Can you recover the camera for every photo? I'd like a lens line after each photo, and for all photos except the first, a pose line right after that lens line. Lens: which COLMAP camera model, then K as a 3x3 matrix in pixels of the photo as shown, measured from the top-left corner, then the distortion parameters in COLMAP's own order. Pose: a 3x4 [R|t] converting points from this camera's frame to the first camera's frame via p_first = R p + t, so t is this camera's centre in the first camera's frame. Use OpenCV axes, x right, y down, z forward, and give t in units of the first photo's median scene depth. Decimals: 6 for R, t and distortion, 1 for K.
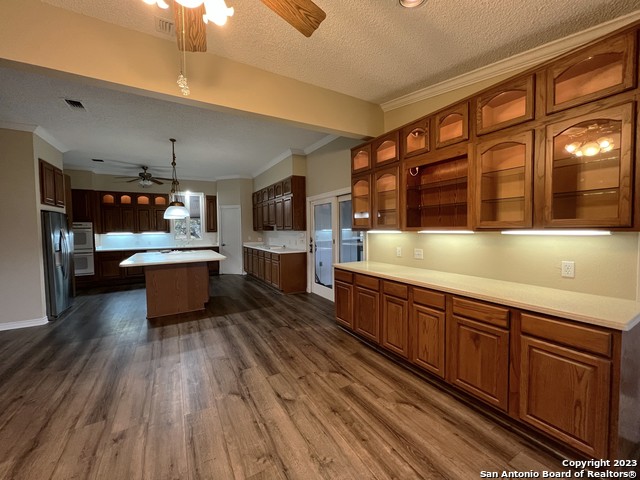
lens RADIAL K [[256.0, 0, 318.9], [0, 256.0, 237.4], [0, 0, 1]] dist [-0.002118, 0.000489]
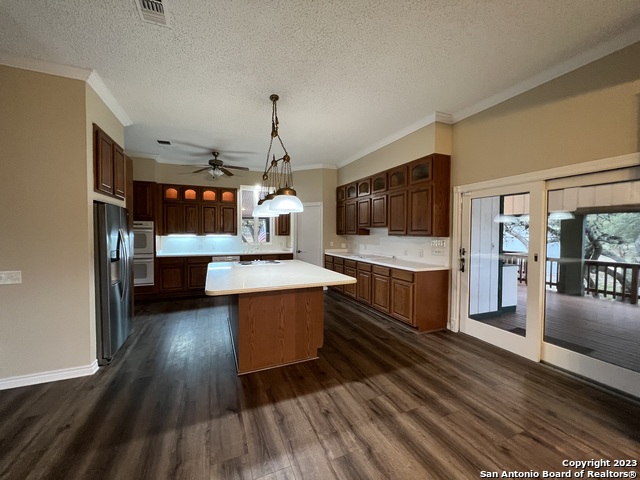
lens RADIAL K [[256.0, 0, 318.9], [0, 256.0, 237.4], [0, 0, 1]] dist [-0.002118, 0.000489]
pose [[0.991808, 0.019177, -0.126289, -0.327884], [-0.020676, 0.999730, -0.010570, -0.012445], [0.126052, 0.013094, 0.991937, 0.324104]]
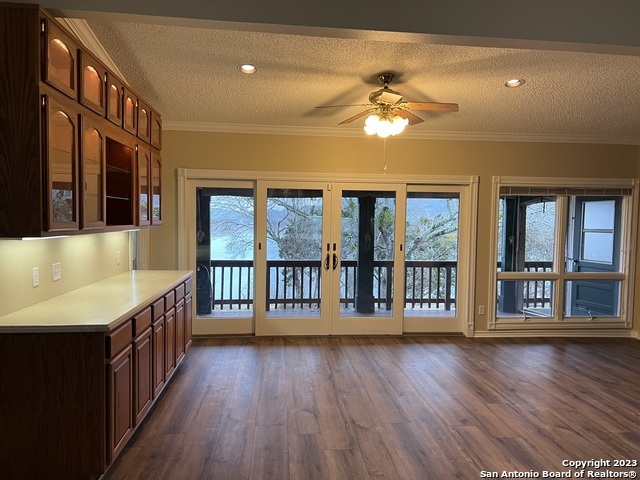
lens RADIAL K [[479.0, 0, 320.0], [0, 479.0, 240.0], [0, 0, 1]] dist [0.008359, -0.000309]
pose [[-0.905049, -0.020555, 0.424811, -0.366586], [0.010143, 0.997504, 0.069874, -0.045845], [-0.425187, 0.067548, -0.902581, 1.038764]]
